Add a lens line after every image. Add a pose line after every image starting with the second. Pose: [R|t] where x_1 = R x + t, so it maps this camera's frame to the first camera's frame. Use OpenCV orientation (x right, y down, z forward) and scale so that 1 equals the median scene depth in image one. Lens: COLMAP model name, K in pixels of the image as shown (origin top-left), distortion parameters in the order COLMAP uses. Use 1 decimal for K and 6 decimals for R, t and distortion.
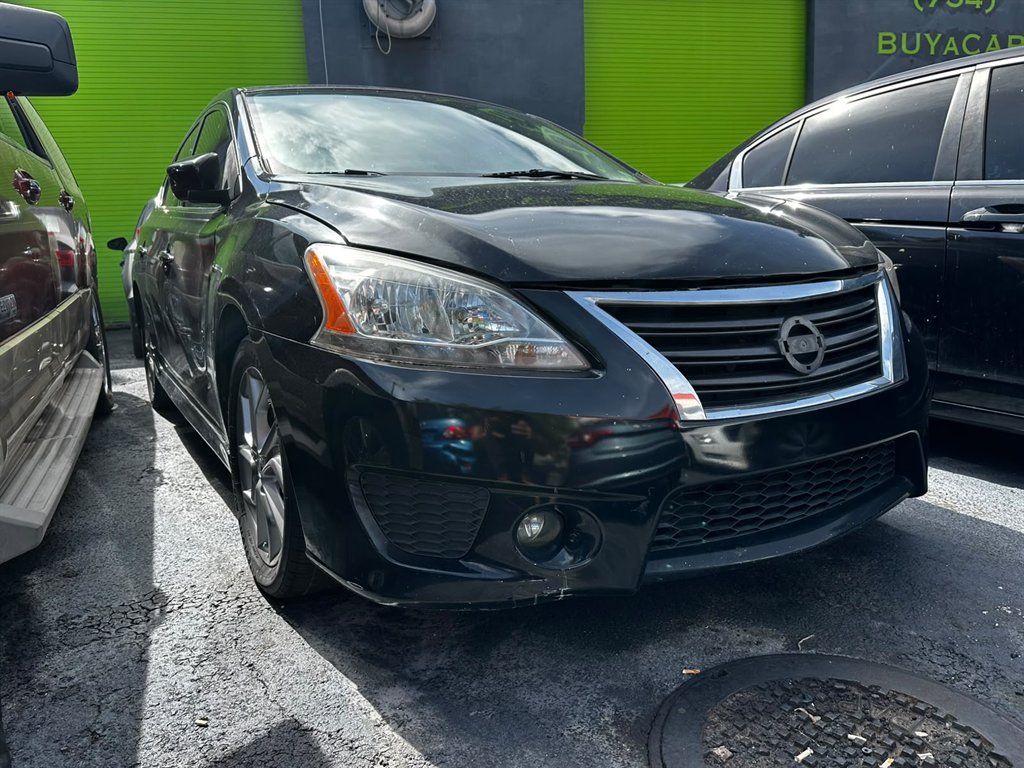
lens RADIAL K [[720.4, 0, 514.0], [0, 720.4, 384.0], [0, 0, 1]] dist [0.018088, -0.019754]
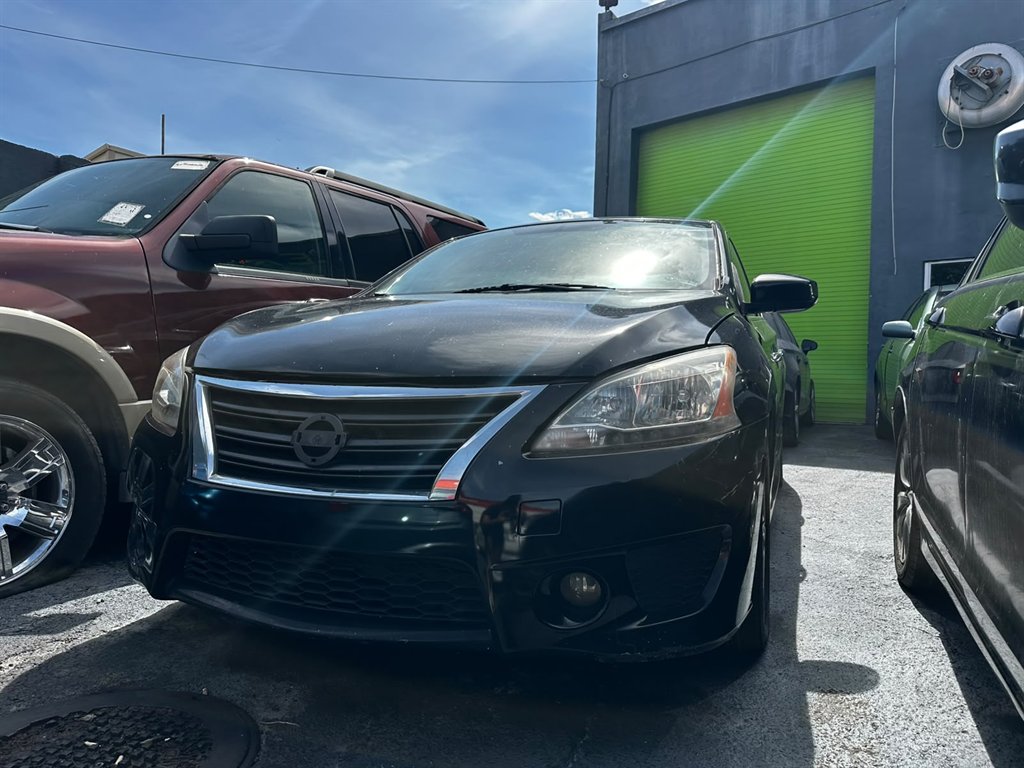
lens RADIAL K [[720.4, 0, 513.2], [0, 720.4, 389.0], [0, 0, 1]] dist [0.018088, -0.019754]
pose [[0.607987, 0.065369, -0.791251, 1.436156], [-0.177898, 0.982481, -0.055527, -0.120377], [0.773759, 0.174521, 0.608965, 0.554666]]
